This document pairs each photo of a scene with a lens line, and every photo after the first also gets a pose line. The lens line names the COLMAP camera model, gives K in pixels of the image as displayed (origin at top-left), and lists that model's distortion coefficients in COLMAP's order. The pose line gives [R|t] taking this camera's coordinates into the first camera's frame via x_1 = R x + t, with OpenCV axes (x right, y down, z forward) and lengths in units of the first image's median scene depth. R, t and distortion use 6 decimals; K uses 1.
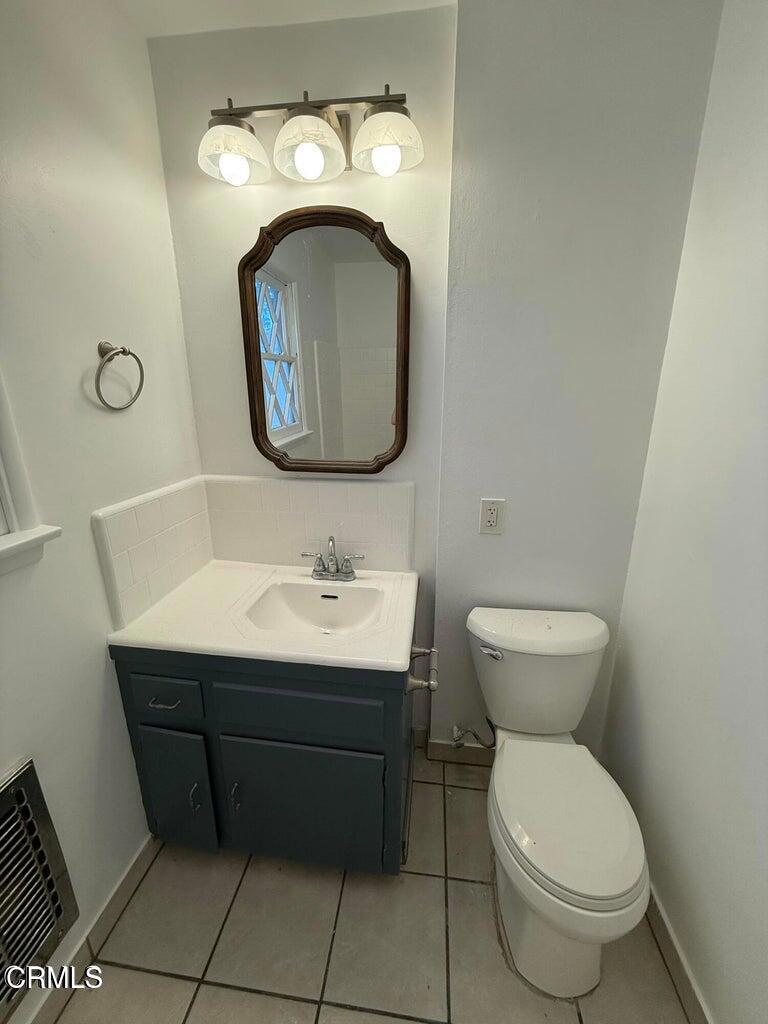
lens RADIAL K [[400.3, 0, 384.0], [0, 400.3, 512.0], [0, 0, 1]] dist [-0.008292, 0.003578]
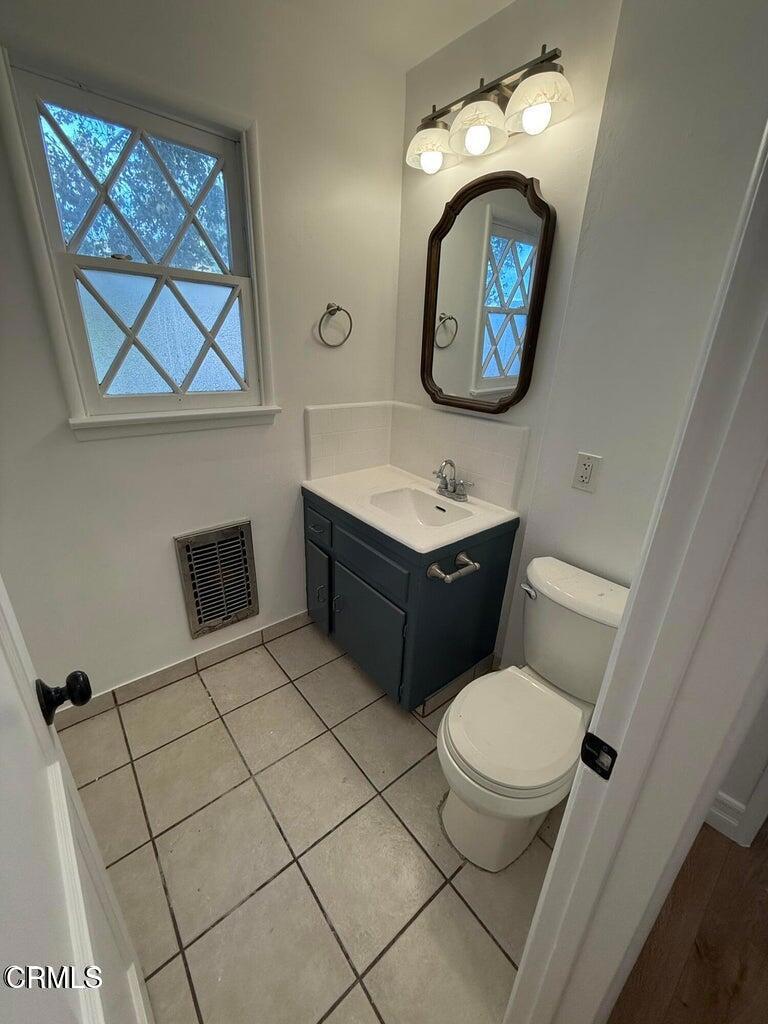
lens RADIAL K [[408.2, 0, 384.0], [0, 408.2, 512.0], [0, 0, 1]] dist [0.001448, -0.000228]
pose [[0.722275, 0.283162, -0.630981, 0.636304], [-0.225190, 0.958913, 0.172555, 0.048622], [0.653917, 0.017459, 0.756365, -0.093139]]
